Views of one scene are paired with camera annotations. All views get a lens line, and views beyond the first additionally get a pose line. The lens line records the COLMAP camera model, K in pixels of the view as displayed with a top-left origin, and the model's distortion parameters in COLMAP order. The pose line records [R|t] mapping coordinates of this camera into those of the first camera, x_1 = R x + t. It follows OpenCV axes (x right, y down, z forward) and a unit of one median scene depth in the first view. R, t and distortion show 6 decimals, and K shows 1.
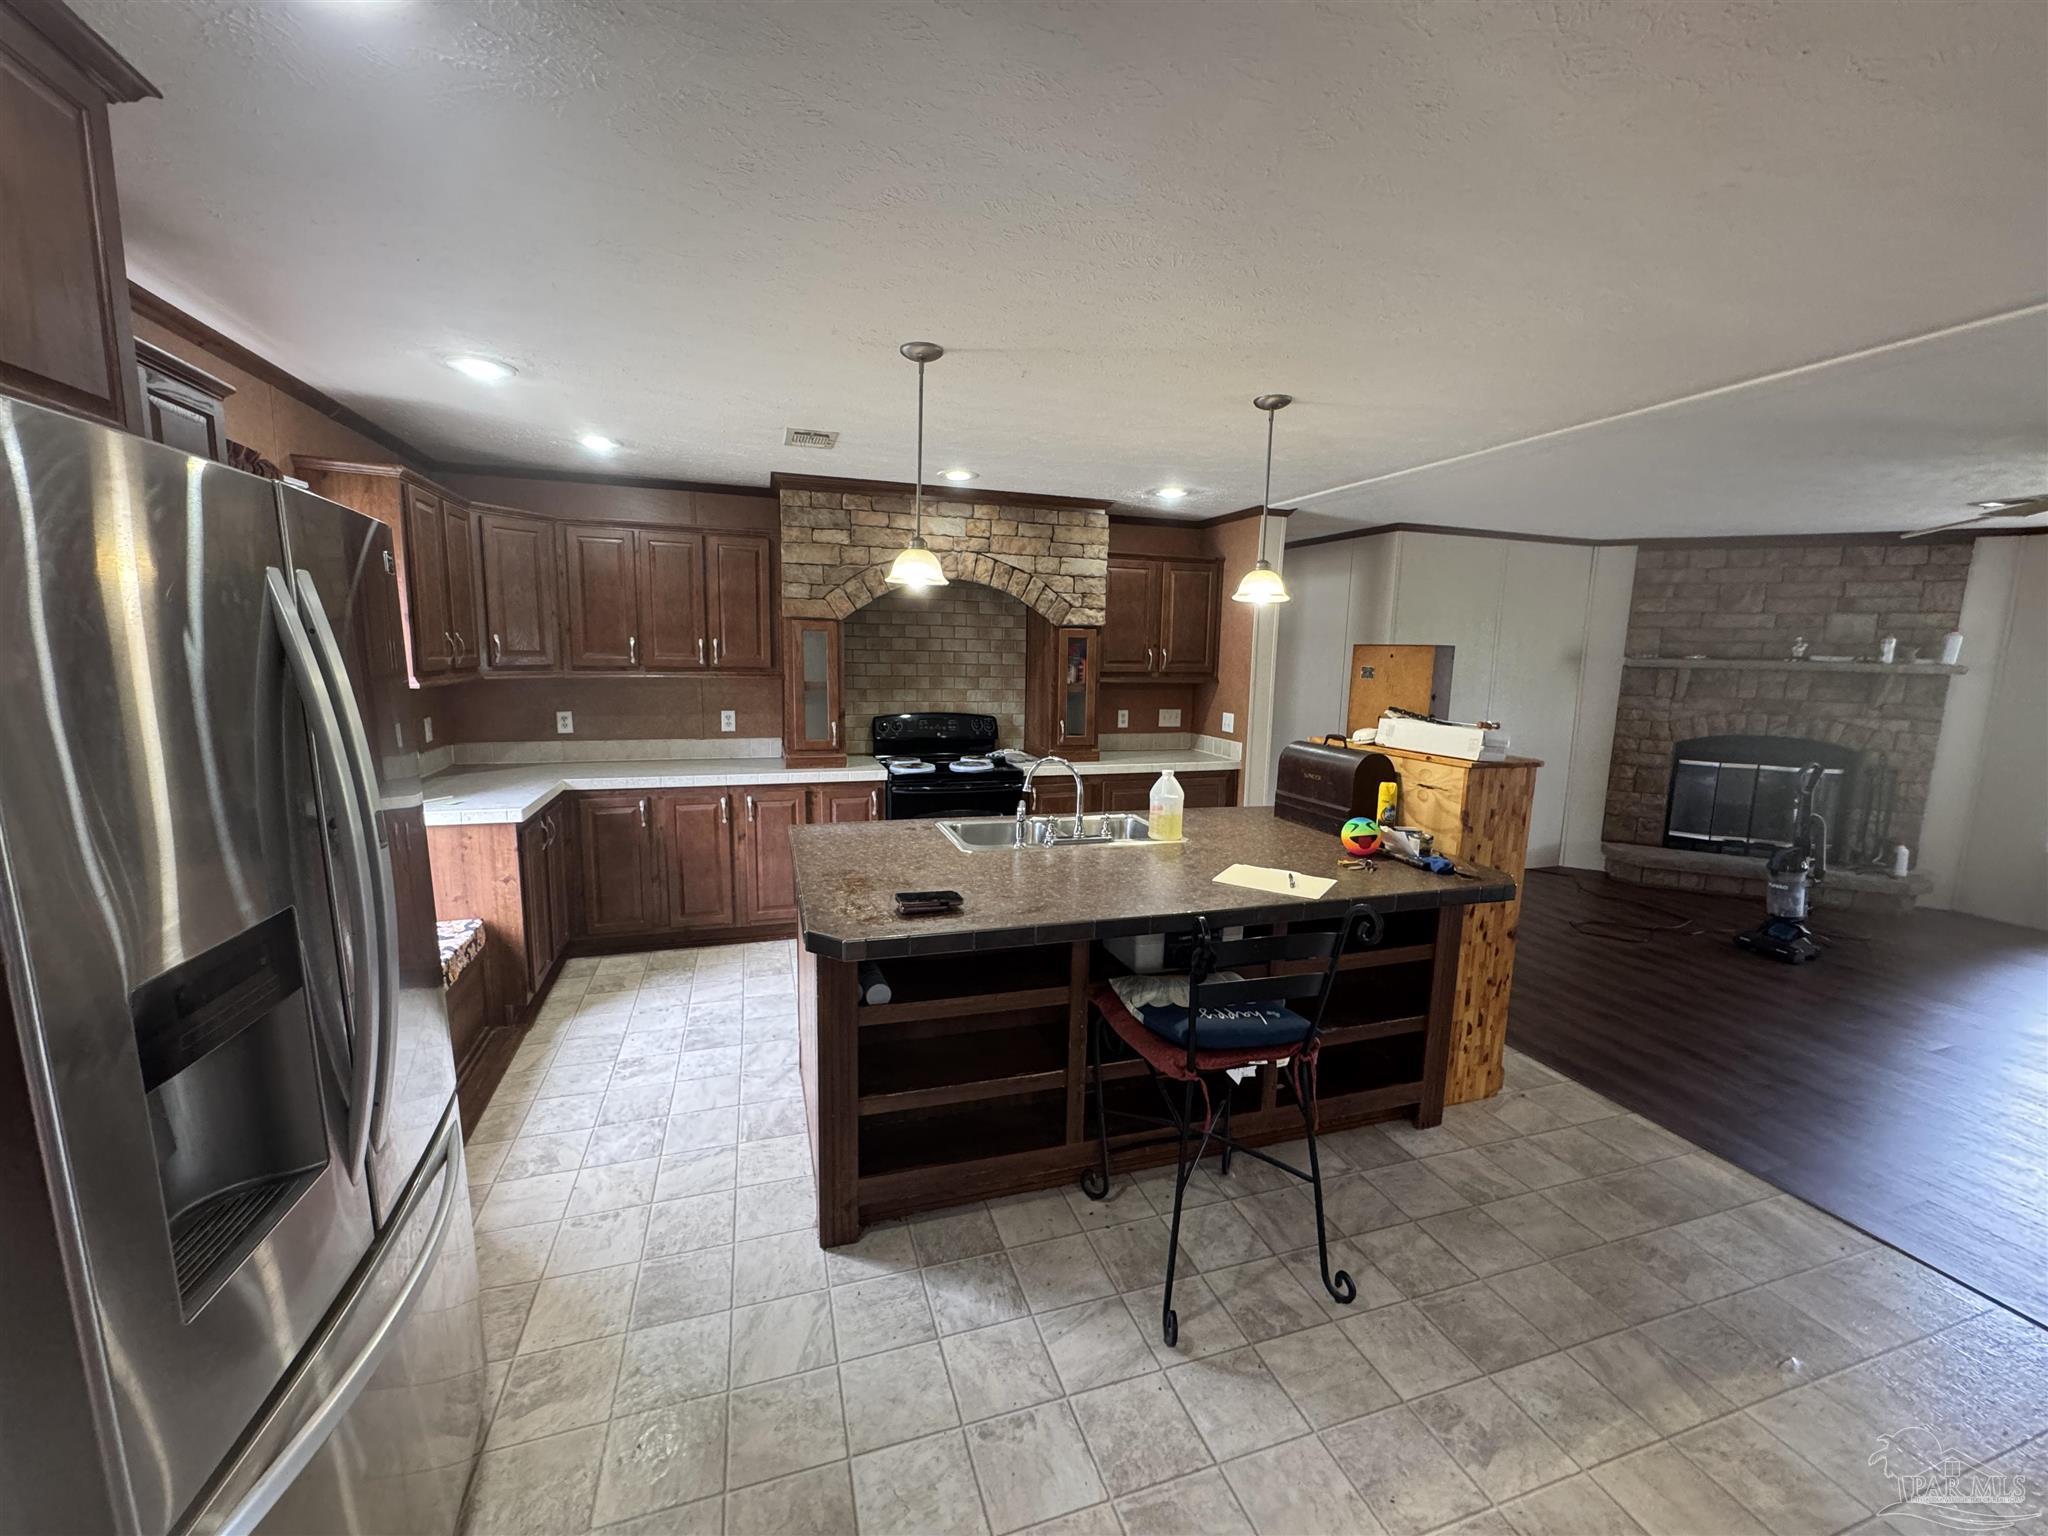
lens RADIAL K [[818.2, 0, 1019.8], [0, 818.2, 765.3], [0, 0, 1]] dist [-0.005645, 0.000034]
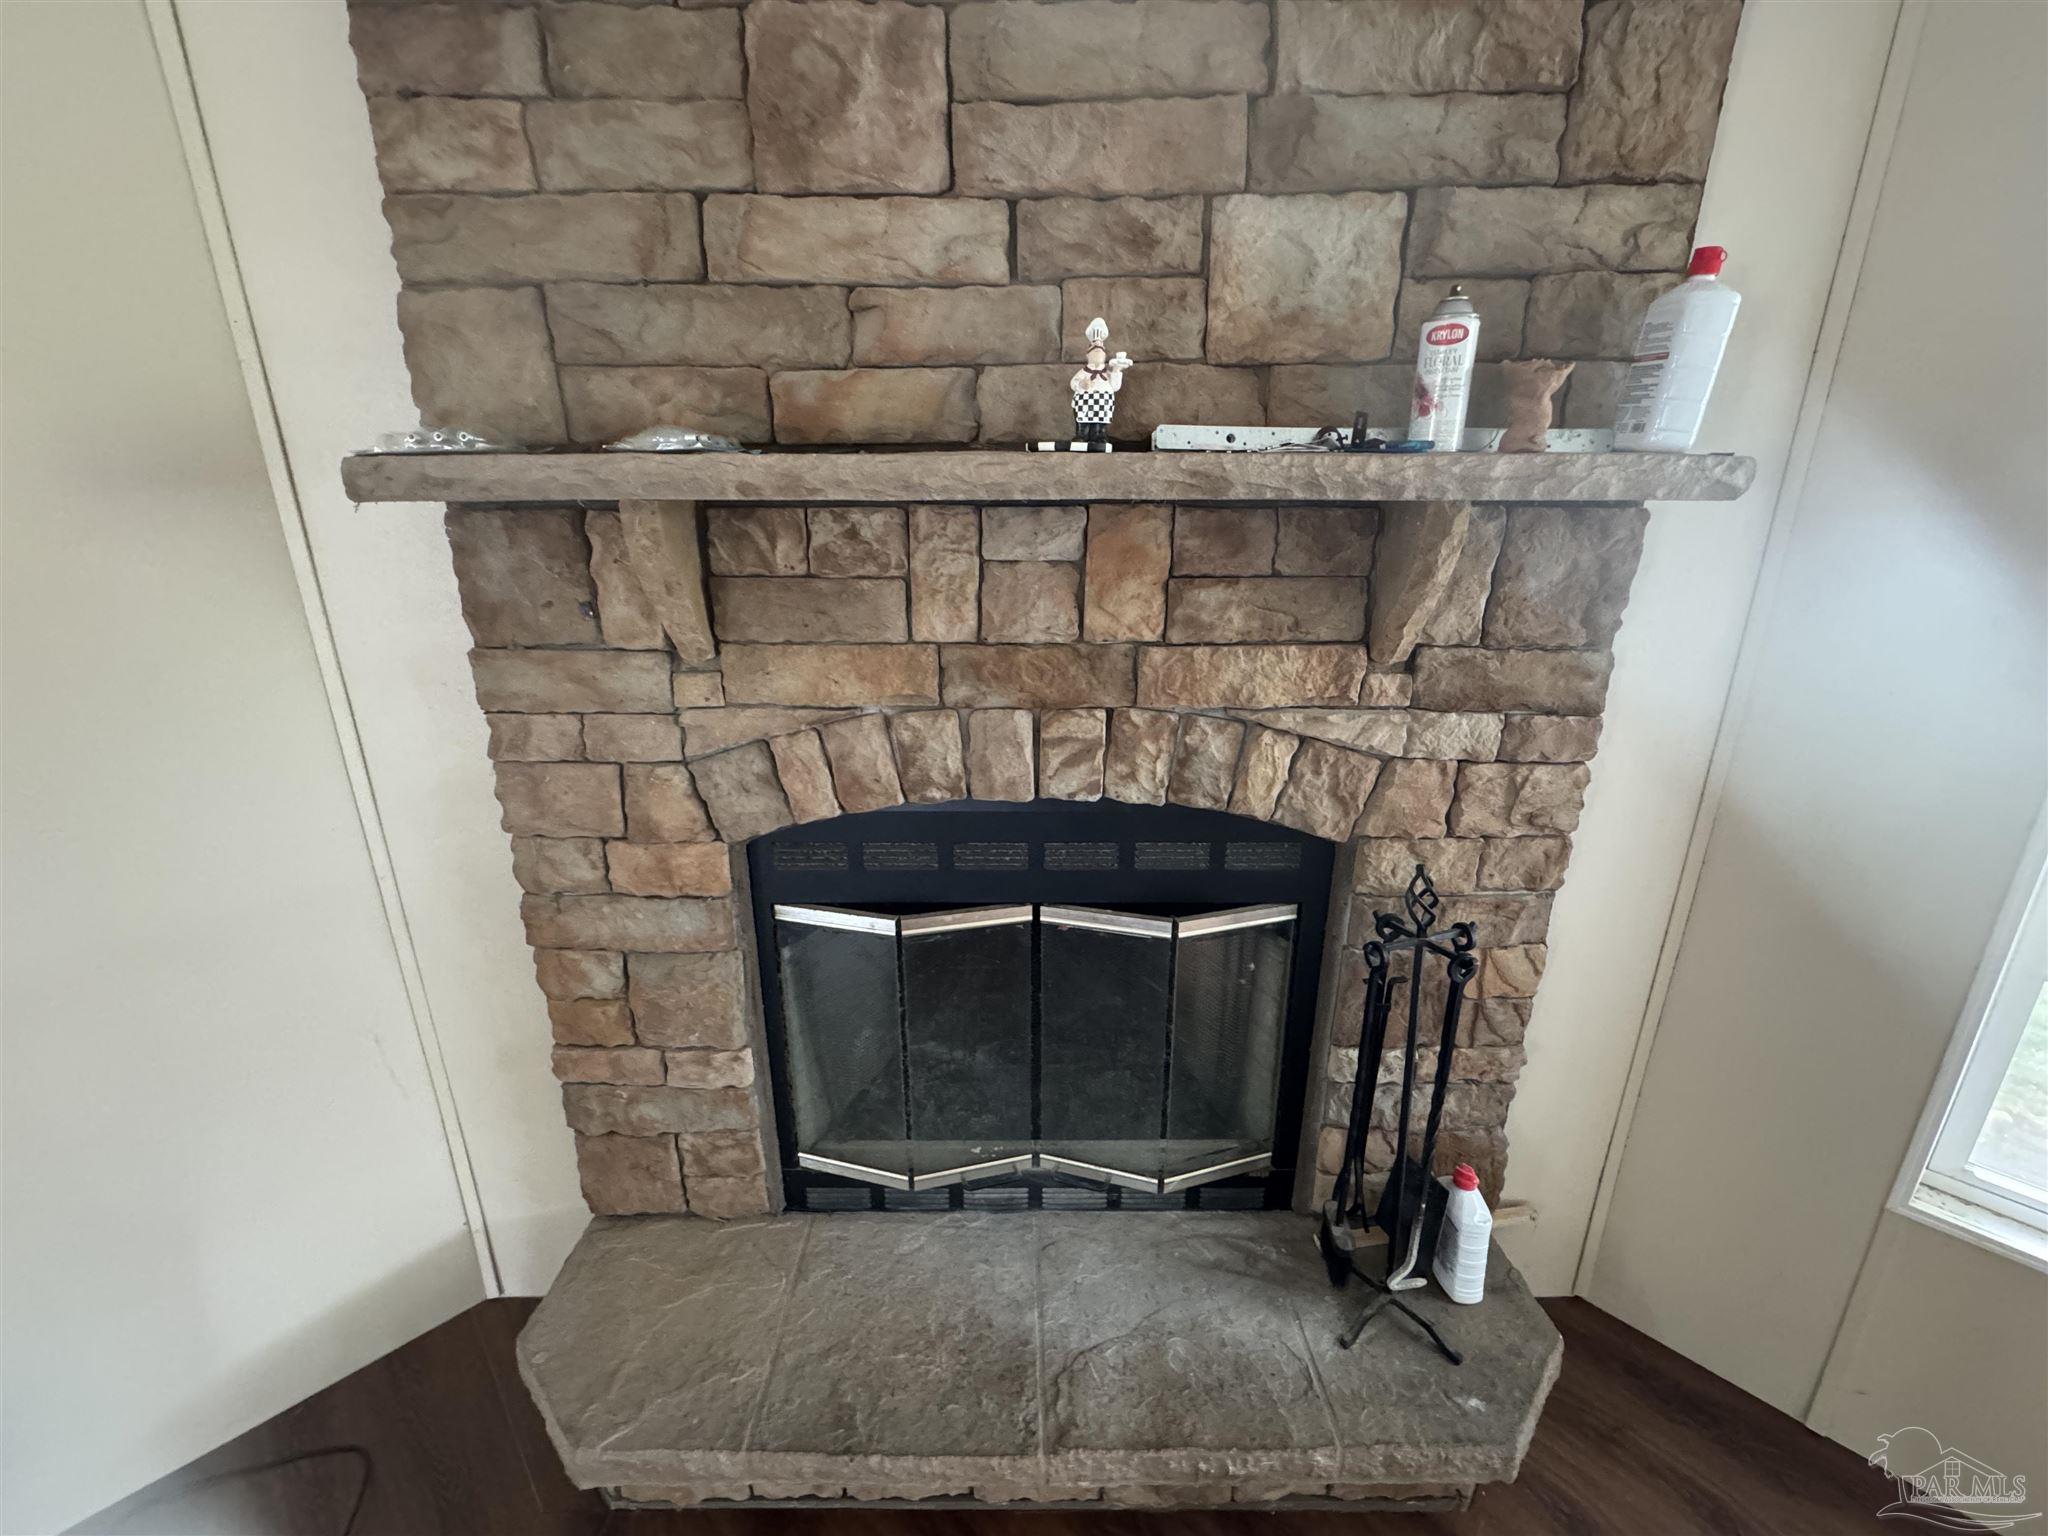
lens RADIAL K [[818.2, 0, 1024.1], [0, 818.2, 770.4], [0, 0, 1]] dist [-0.005645, 0.000034]
pose [[0.902180, -0.146207, 0.405827, 0.835350], [0.081133, 0.981530, 0.173251, -0.086745], [-0.423662, -0.123378, 0.897379, 0.809141]]
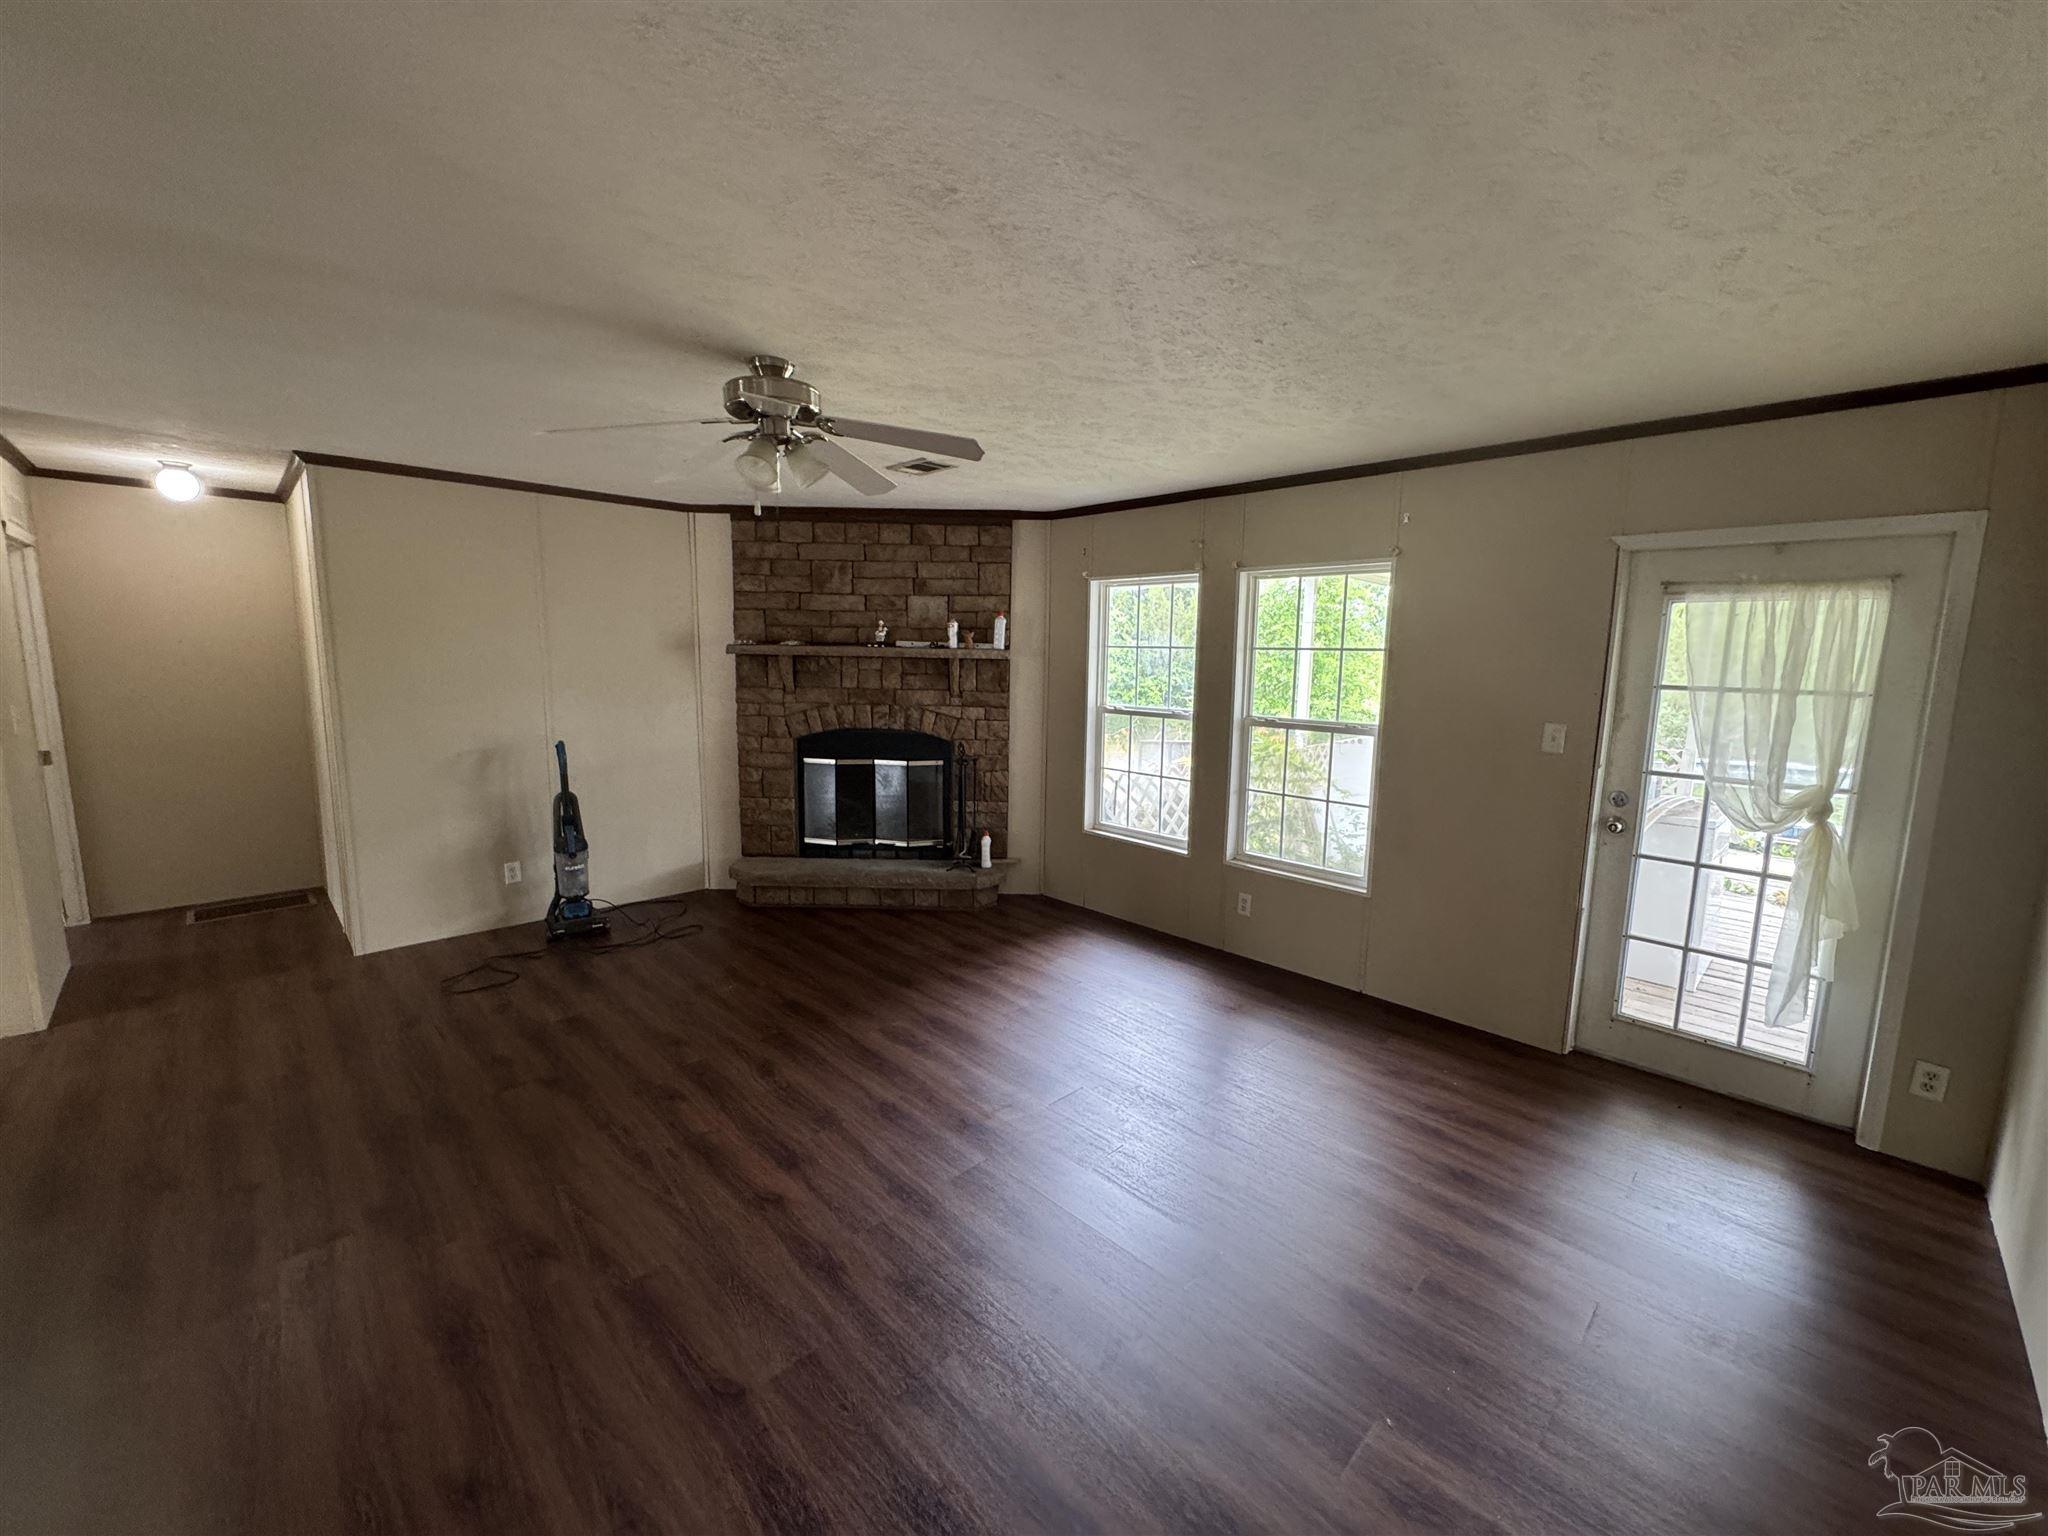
lens RADIAL K [[818.2, 0, 1025.2], [0, 818.2, 766.6], [0, 0, 1]] dist [-0.005645, 0.000034]
pose [[0.899893, -0.062918, 0.431549, 0.683091], [0.061229, 0.997965, 0.017820, 0.001076], [-0.431792, 0.010387, 0.901913, 0.094474]]
